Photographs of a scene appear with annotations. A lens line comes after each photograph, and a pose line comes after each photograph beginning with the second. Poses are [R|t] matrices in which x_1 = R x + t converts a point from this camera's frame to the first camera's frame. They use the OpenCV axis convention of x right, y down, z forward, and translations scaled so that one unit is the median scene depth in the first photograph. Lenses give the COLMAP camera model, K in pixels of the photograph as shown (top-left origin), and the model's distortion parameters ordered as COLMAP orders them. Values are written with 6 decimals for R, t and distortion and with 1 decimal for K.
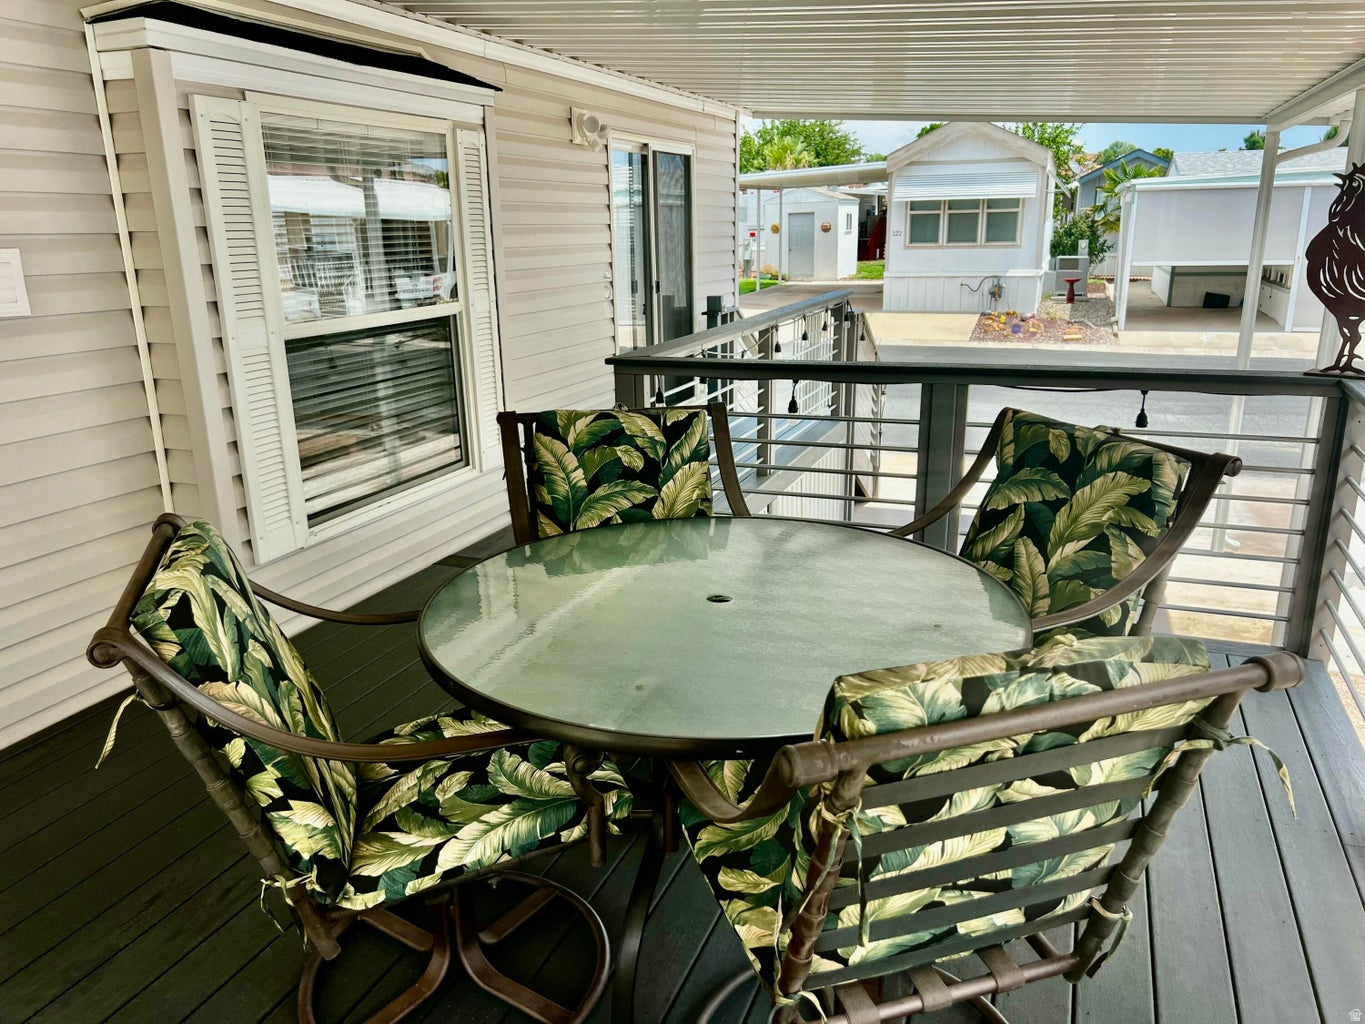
lens RADIAL K [[1028.9, 0, 667.9], [0, 1028.9, 528.3], [0, 0, 1]] dist [0.054741, -0.066374]
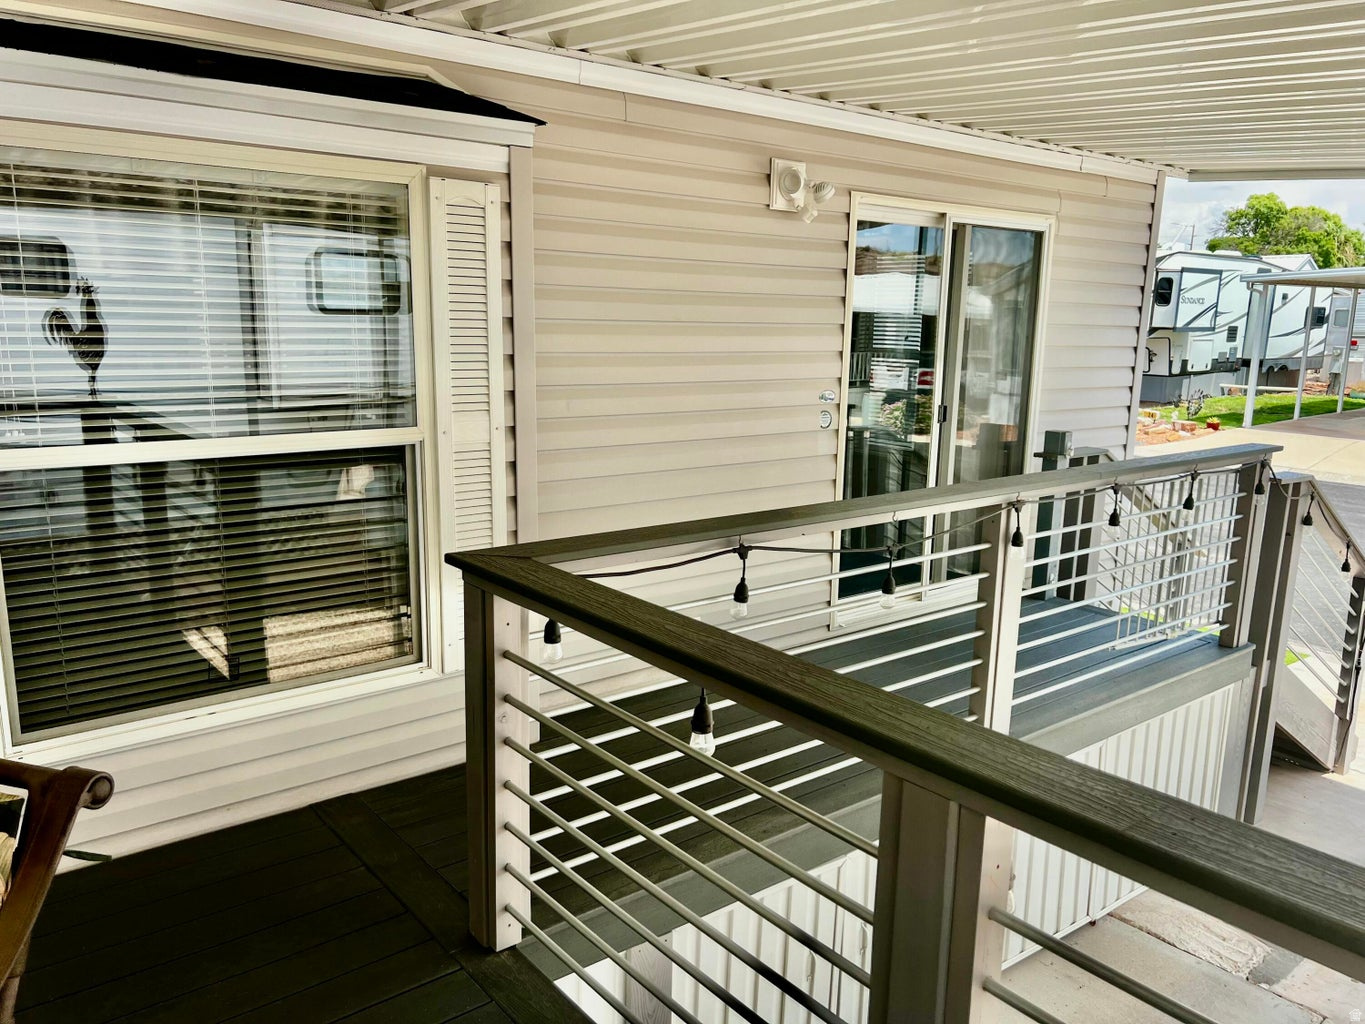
lens RADIAL K [[1028.9, 0, 644.9], [0, 1028.9, 517.6], [0, 0, 1]] dist [0.054741, -0.066374]
pose [[0.859160, 0.130871, -0.494688, 0.142066], [-0.176572, 0.983186, -0.046561, -0.082523], [0.480277, 0.127351, 0.867822, 0.261773]]
